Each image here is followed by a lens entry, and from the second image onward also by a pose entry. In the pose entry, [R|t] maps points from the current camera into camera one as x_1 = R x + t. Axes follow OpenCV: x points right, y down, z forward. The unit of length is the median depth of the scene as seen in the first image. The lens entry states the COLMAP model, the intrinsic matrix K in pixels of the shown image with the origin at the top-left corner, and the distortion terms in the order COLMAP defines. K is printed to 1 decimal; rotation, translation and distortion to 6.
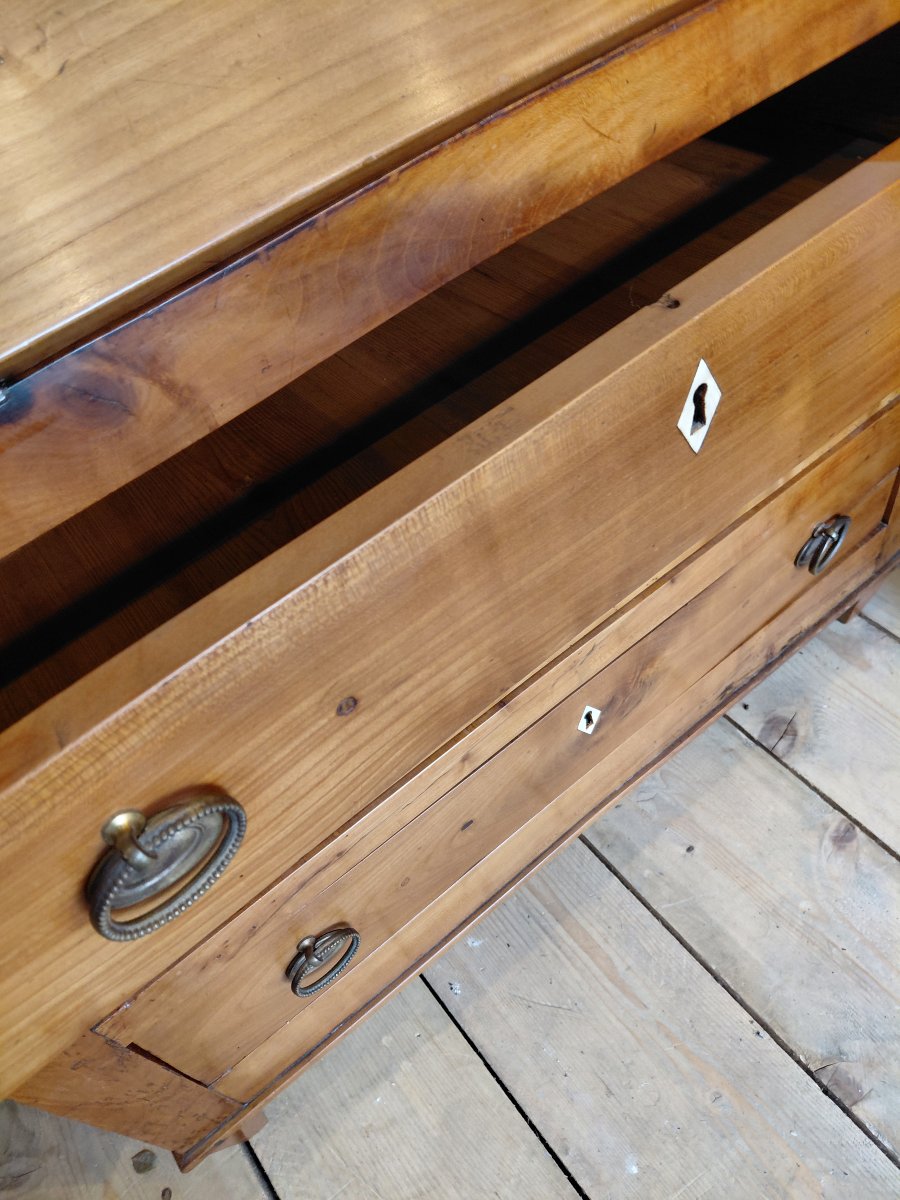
lens RADIAL K [[900.0, 0, 444.1], [0, 900.0, 591.7], [0, 0, 1]] dist [0.004300, -0.039559]
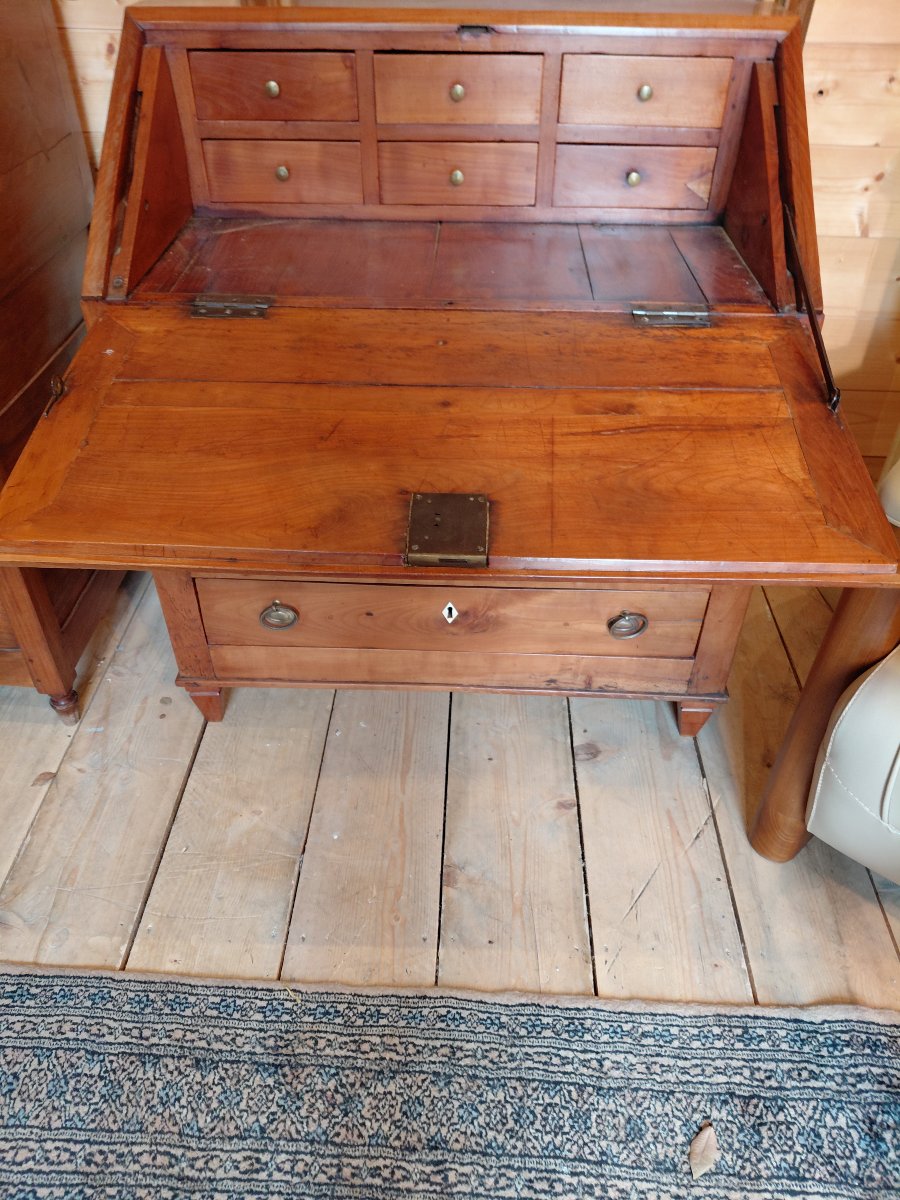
lens RADIAL K [[882.4, 0, 450.0], [0, 882.4, 600.0], [0, 0, 1]] dist [0.141822, -0.208159]
pose [[0.759792, 0.534916, -0.369569, 0.733523], [-0.584071, 0.811268, -0.026551, 0.146592], [0.285618, 0.236028, 0.928824, -0.683434]]
